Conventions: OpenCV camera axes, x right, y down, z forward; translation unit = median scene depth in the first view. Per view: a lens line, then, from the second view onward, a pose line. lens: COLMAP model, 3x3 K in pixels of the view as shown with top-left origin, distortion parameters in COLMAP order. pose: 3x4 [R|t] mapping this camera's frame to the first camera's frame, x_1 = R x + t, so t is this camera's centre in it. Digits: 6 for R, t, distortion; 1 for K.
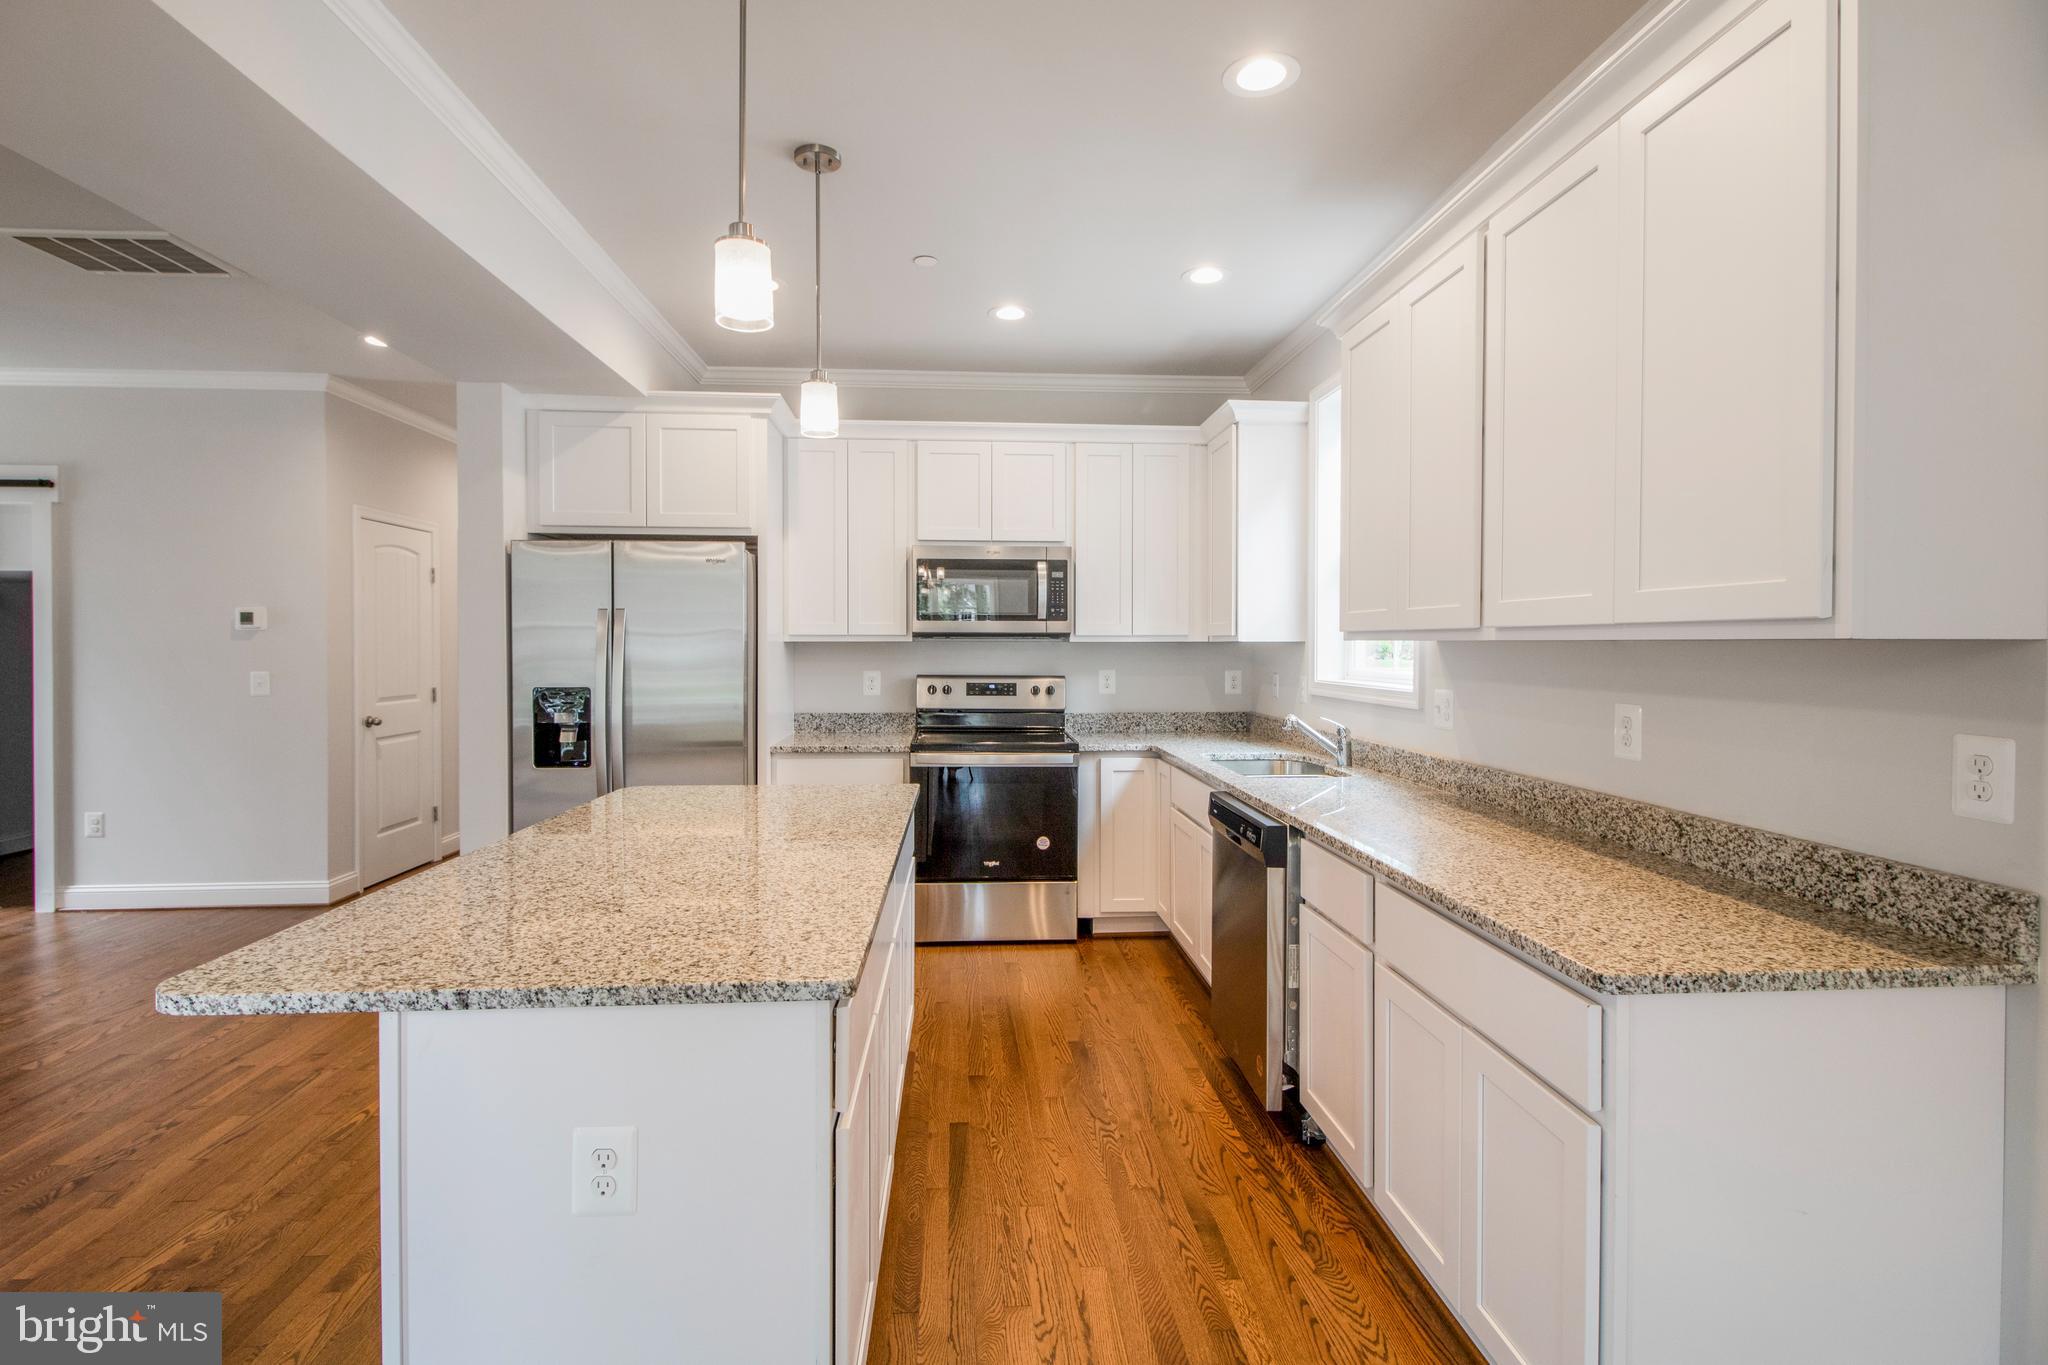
lens RADIAL K [[961.9, 0, 1019.0], [0, 961.9, 650.3], [0, 0, 1]] dist [0.013691, -0.001355]
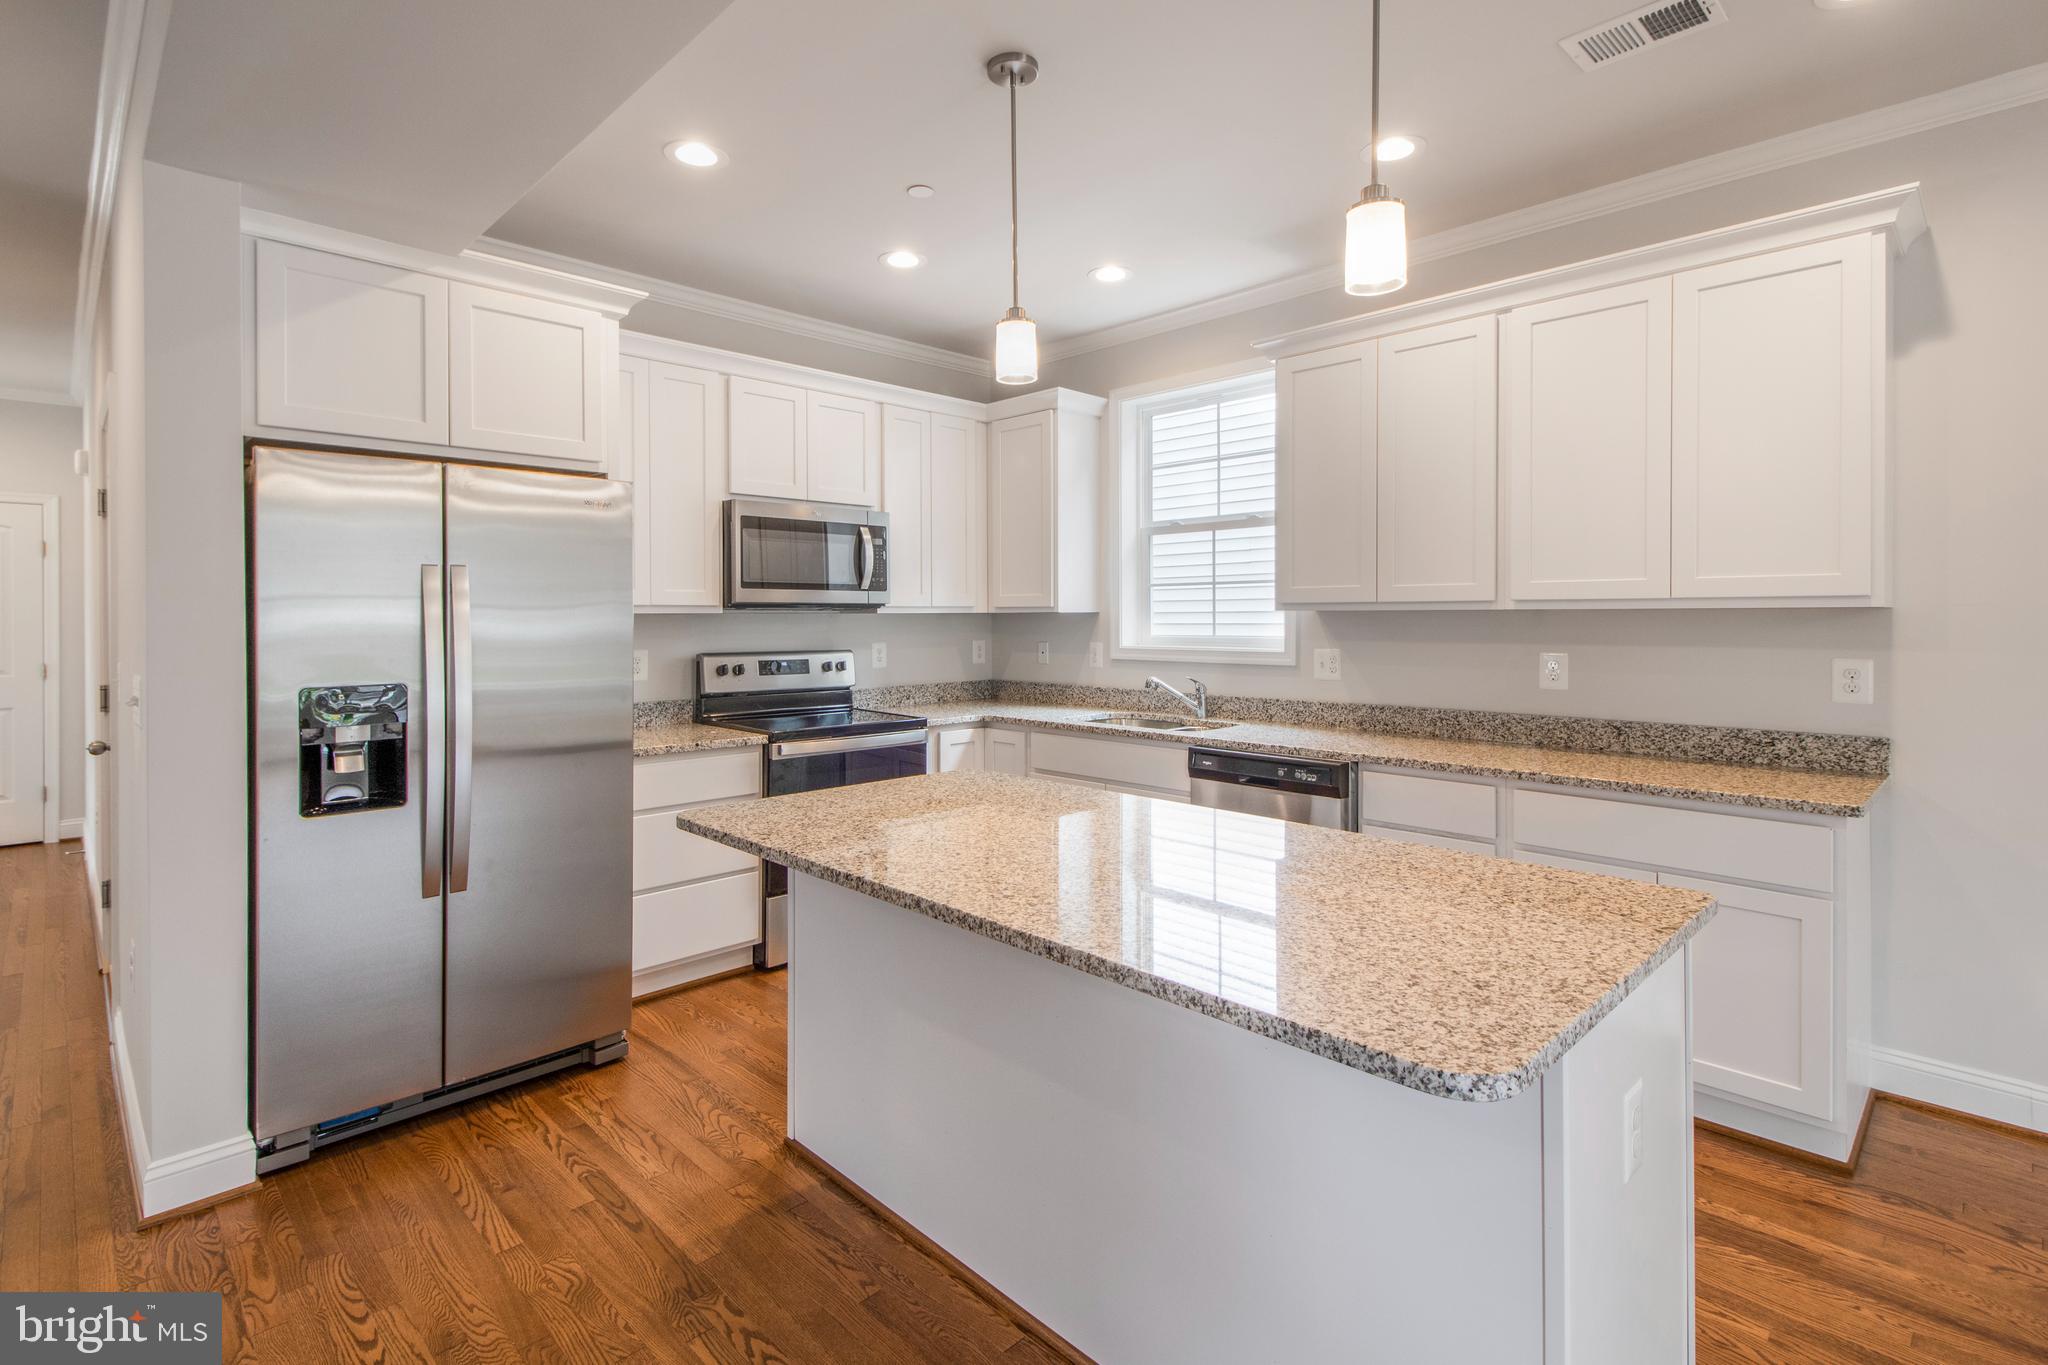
lens RADIAL K [[975.5, 0, 1018.7], [0, 975.5, 617.5], [0, 0, 1]] dist [0.017341, -0.000075]
pose [[0.760421, -0.005311, 0.649408, -0.495656], [0.009243, 0.999954, -0.002645, -0.000951], [-0.649364, 0.008014, 0.760435, 0.195993]]
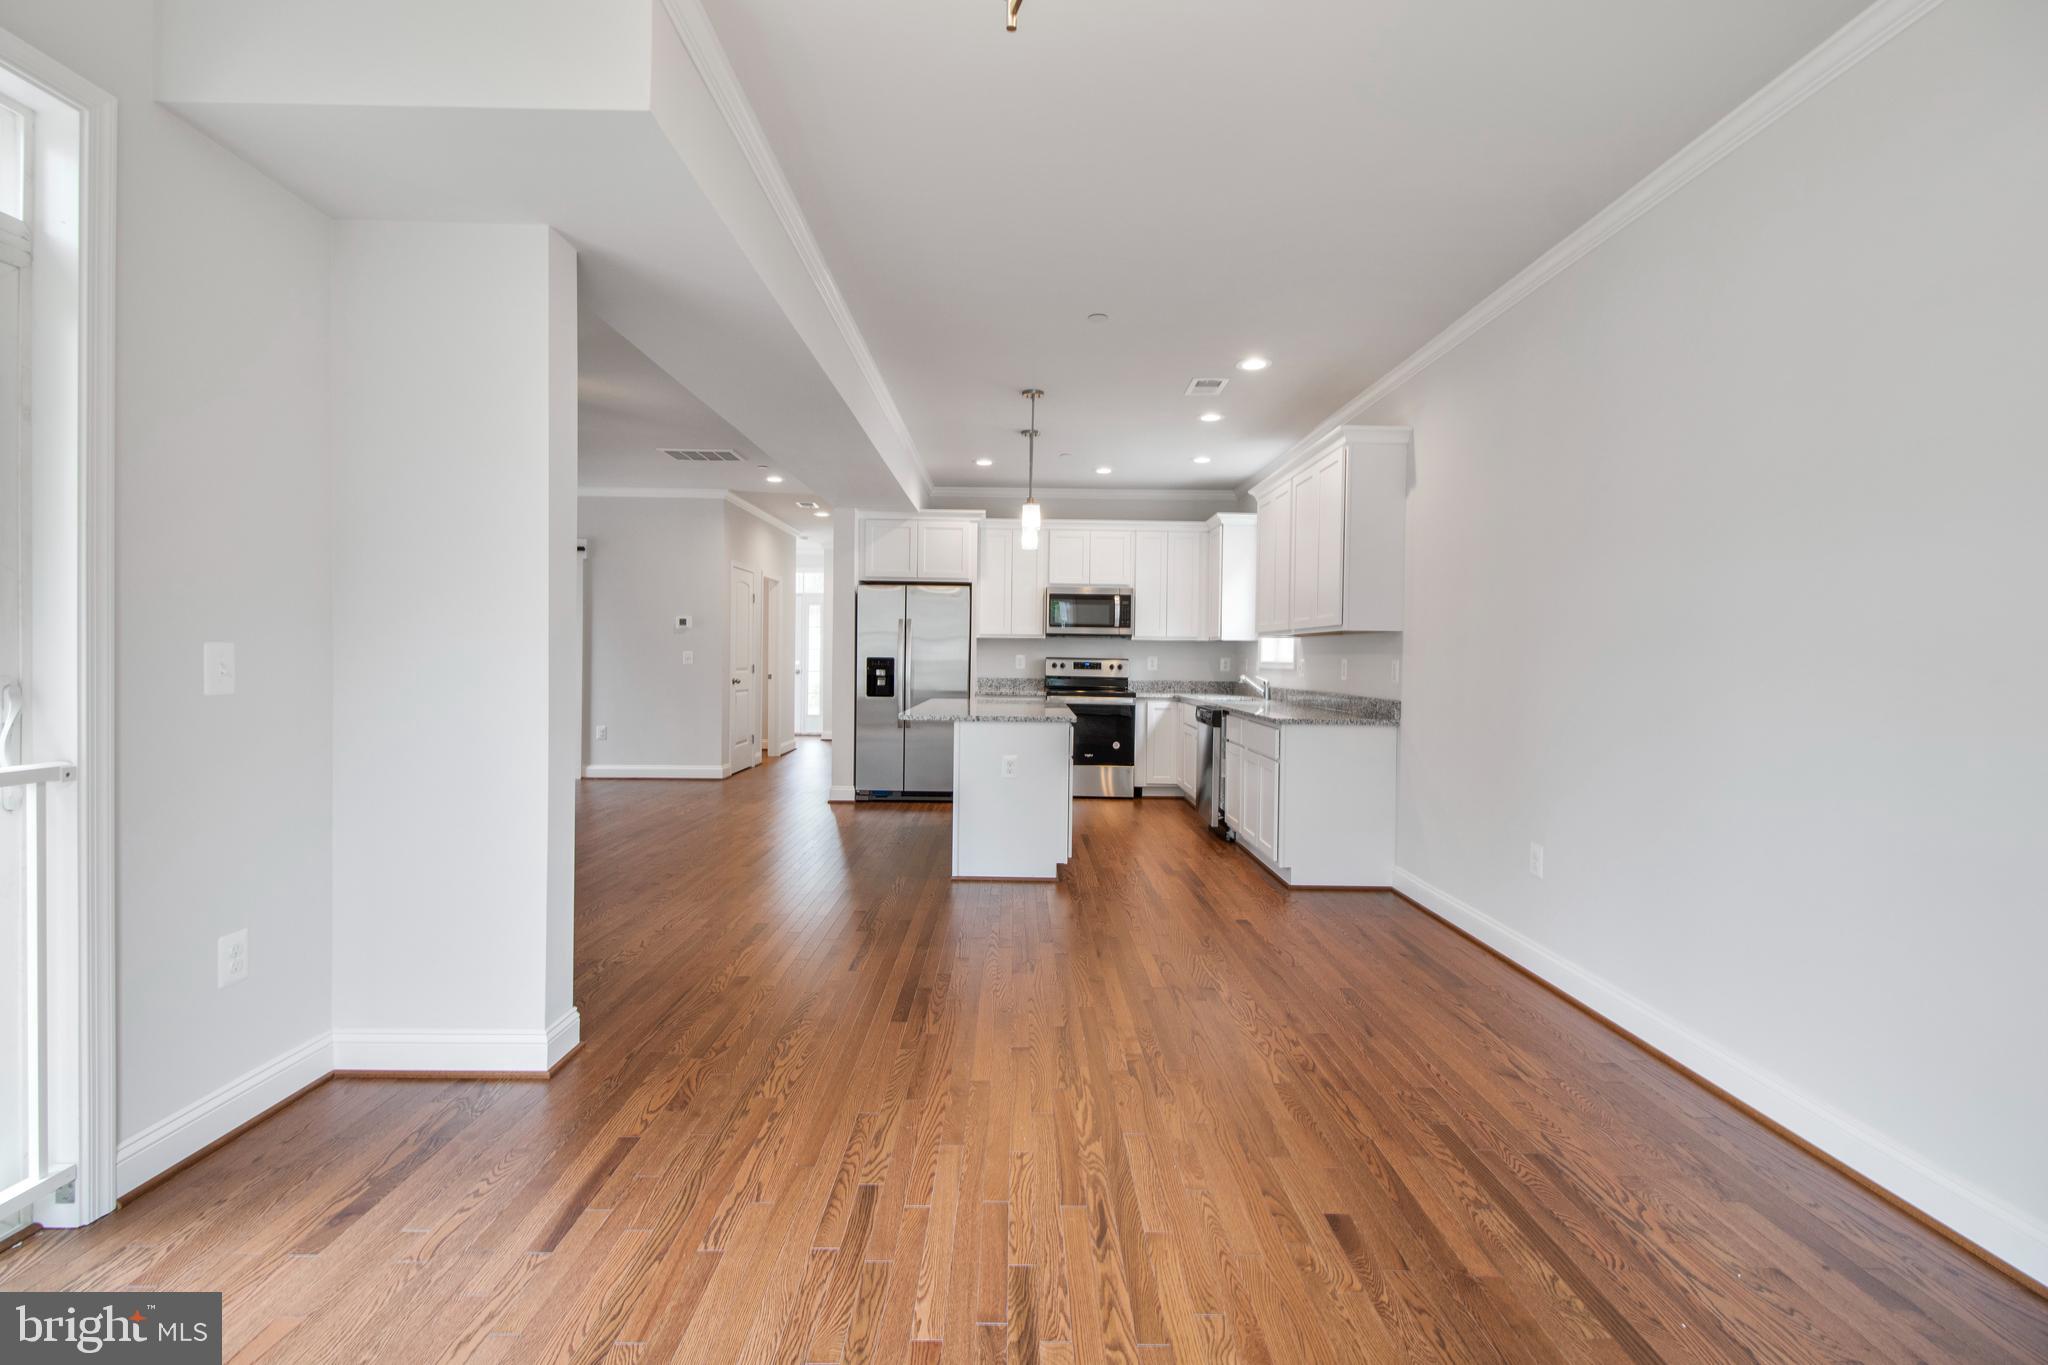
lens RADIAL K [[943.9, 0, 1023.8], [0, 943.9, 672.2], [0, 0, 1]] dist [0.025288, -0.013633]
pose [[0.998428, 0.013145, -0.054492, -0.056489], [-0.012648, 0.999875, 0.009459, 0.041260], [0.054609, -0.008755, 0.998469, -0.853047]]
